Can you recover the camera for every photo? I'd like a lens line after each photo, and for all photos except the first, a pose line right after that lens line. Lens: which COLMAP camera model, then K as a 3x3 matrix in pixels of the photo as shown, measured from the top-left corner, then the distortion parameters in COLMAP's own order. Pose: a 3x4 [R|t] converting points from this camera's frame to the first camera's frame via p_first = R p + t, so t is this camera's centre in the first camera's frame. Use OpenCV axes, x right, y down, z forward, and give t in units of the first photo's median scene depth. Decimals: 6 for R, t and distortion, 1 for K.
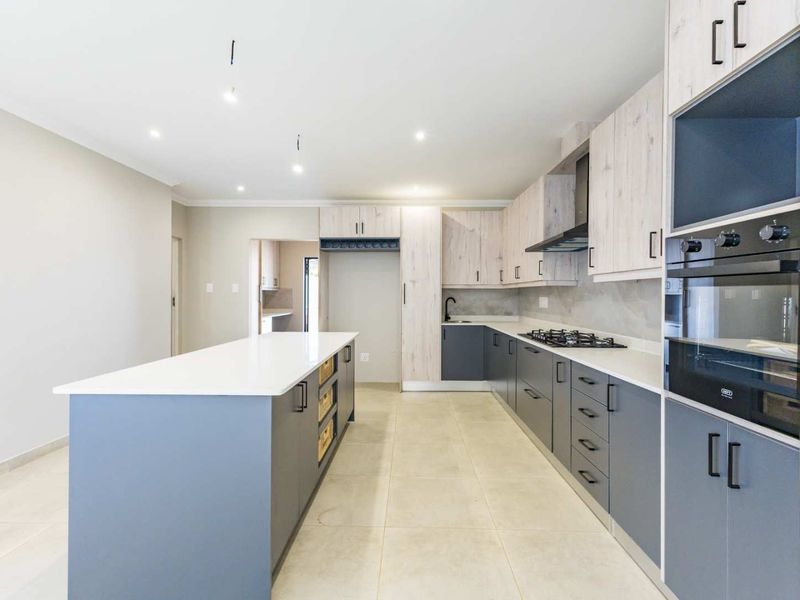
lens RADIAL K [[387.0, 0, 388.2], [0, 387.0, 296.2], [0, 0, 1]] dist [0.009310, -0.000581]
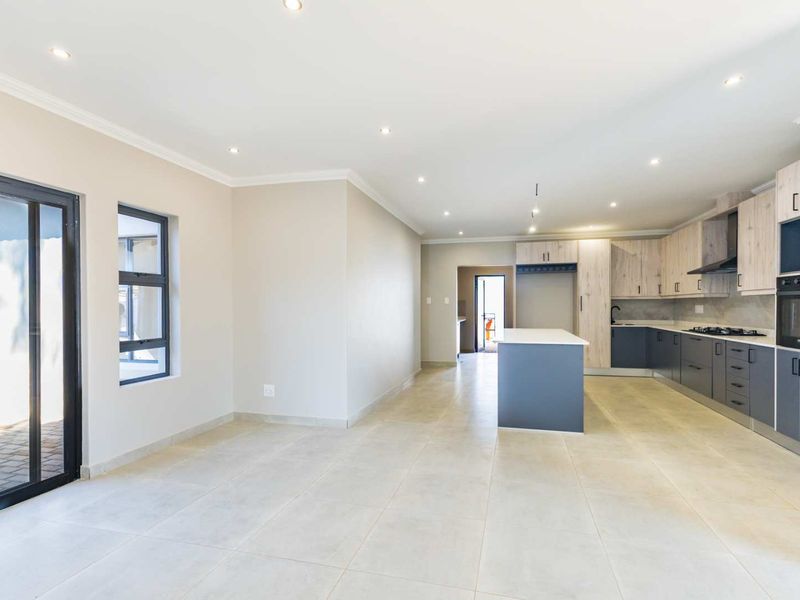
lens RADIAL K [[387.0, 0, 404.9], [0, 387.0, 307.0], [0, 0, 1]] dist [0.009310, -0.000581]
pose [[0.971867, -0.004765, -0.235481, -0.263292], [0.005032, 0.999987, 0.000529, 0.002677], [0.235475, -0.001699, 0.971879, -0.529879]]
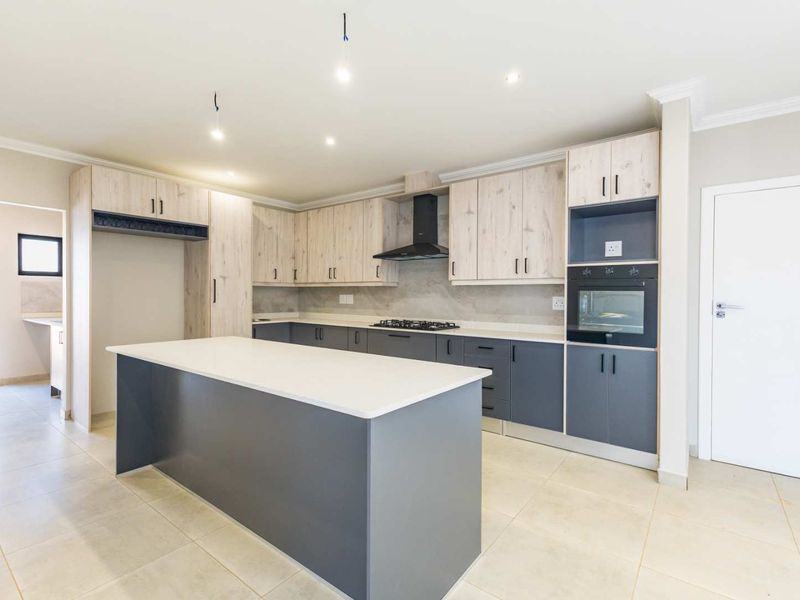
lens RADIAL K [[387.0, 0, 399.0], [0, 387.0, 298.3], [0, 0, 1]] dist [0.009310, -0.000581]
pose [[0.584242, -0.010496, 0.811511, -0.460018], [-0.001059, 0.999906, 0.013695, -0.003264], [-0.811579, -0.008861, 0.584176, 0.166246]]
